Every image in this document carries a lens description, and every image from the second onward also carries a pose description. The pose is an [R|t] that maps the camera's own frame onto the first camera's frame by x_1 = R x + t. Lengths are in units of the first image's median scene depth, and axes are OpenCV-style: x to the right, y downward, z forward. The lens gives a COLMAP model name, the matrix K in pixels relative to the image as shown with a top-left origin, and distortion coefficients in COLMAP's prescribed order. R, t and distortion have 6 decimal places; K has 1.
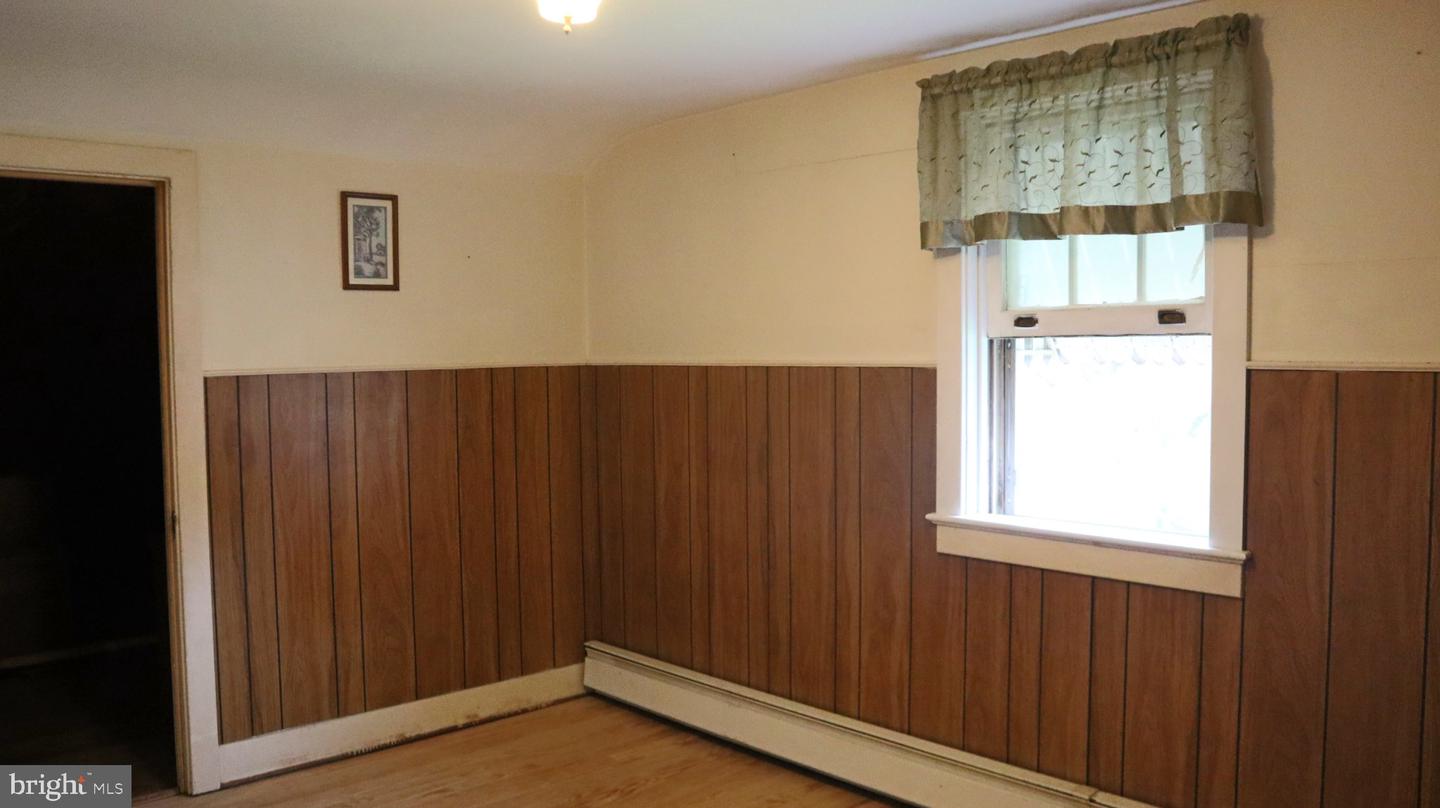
lens RADIAL K [[1147.9, 0, 717.2], [0, 1147.9, 412.3], [0, 0, 1]] dist [-0.138820, 0.100897]
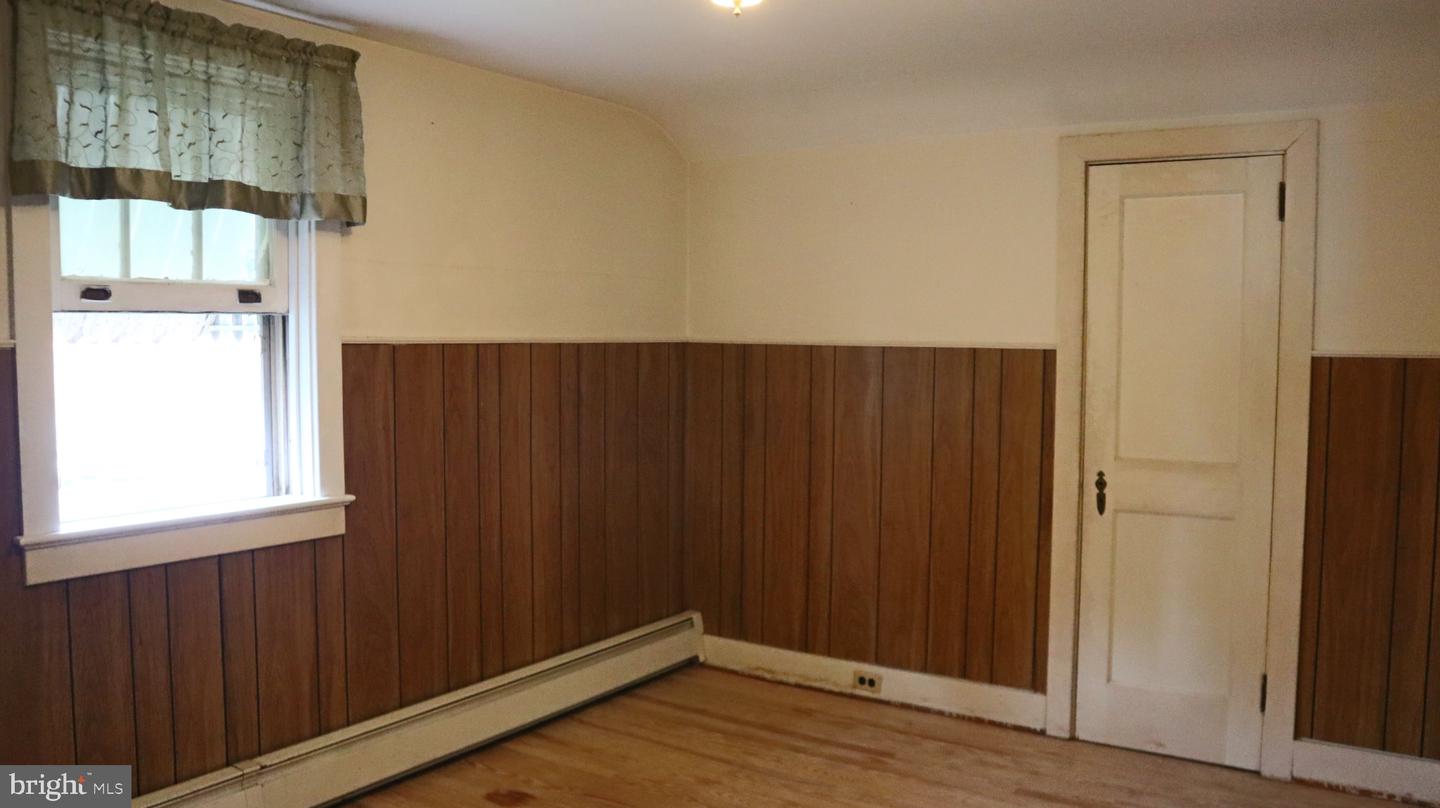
lens RADIAL K [[1147.9, 0, 717.2], [0, 1147.9, 412.3], [0, 0, 1]] dist [-0.138820, 0.100897]
pose [[-0.244548, -0.061420, 0.967690, -0.735755], [0.045051, 0.996194, 0.074614, -0.034310], [-0.968590, 0.061842, -0.240851, 0.821468]]
